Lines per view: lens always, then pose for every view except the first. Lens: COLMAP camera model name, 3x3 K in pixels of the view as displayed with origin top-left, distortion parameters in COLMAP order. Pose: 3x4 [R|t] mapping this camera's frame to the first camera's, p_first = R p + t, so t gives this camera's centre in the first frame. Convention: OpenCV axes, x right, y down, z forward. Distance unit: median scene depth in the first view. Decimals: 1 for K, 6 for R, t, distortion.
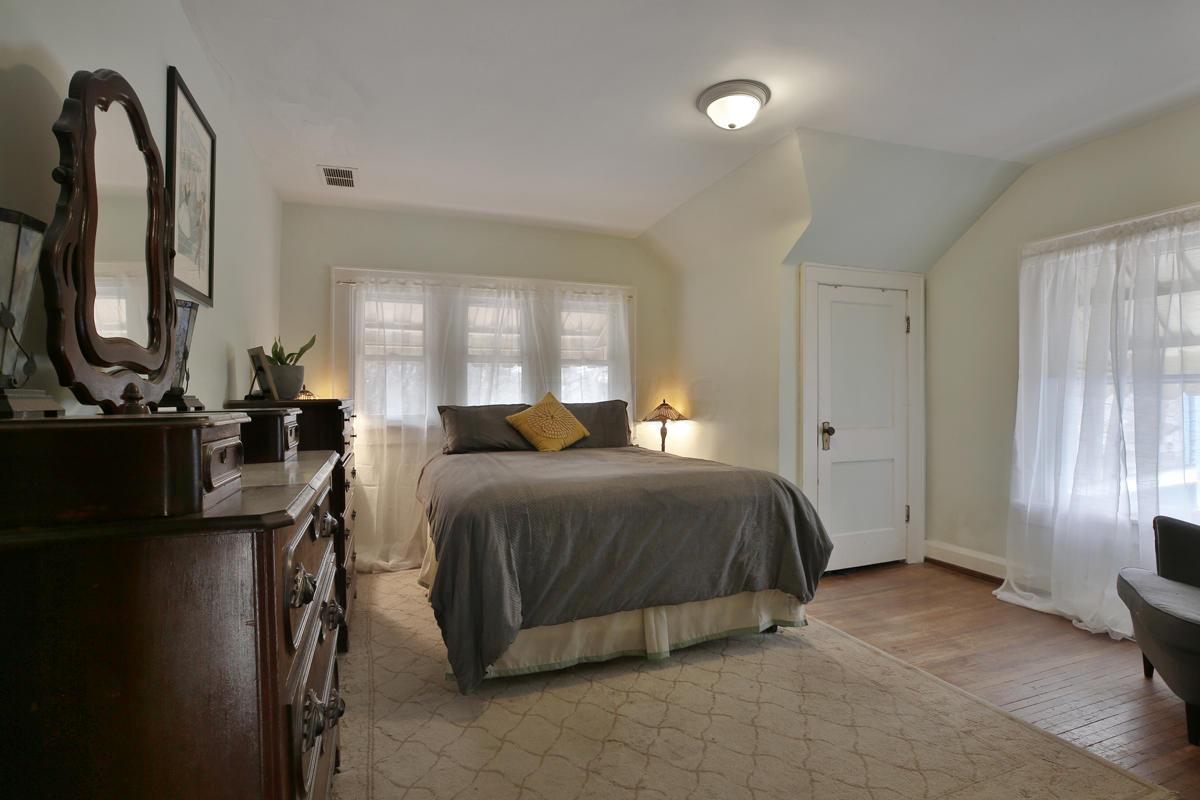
lens RADIAL K [[601.8, 0, 599.2], [0, 601.8, 391.2], [0, 0, 1]] dist [-0.032765, 0.000814]
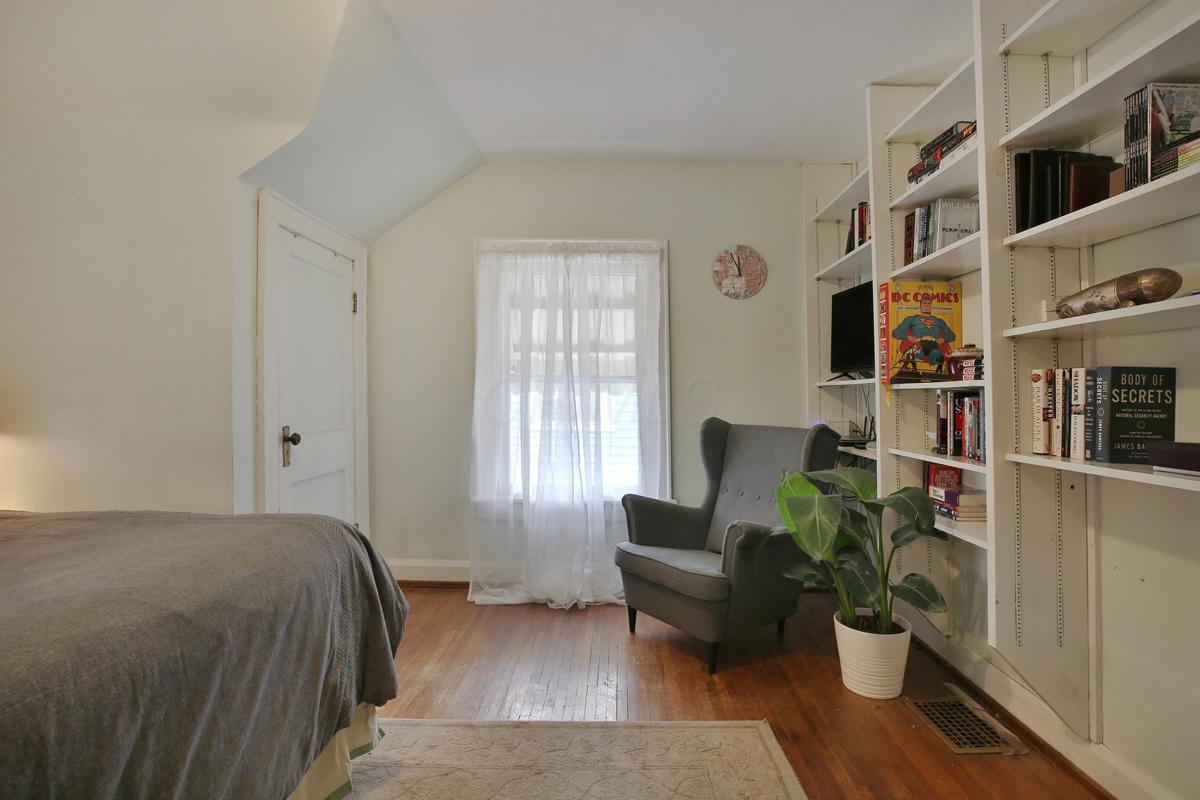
lens RADIAL K [[601.8, 0, 599.2], [0, 601.8, 391.2], [0, 0, 1]] dist [-0.032765, 0.000814]
pose [[0.353912, 0.008168, 0.935243, -0.169582], [-0.019914, 0.999801, -0.001196, 0.005375], [-0.935067, -0.018201, 0.354004, 0.505234]]
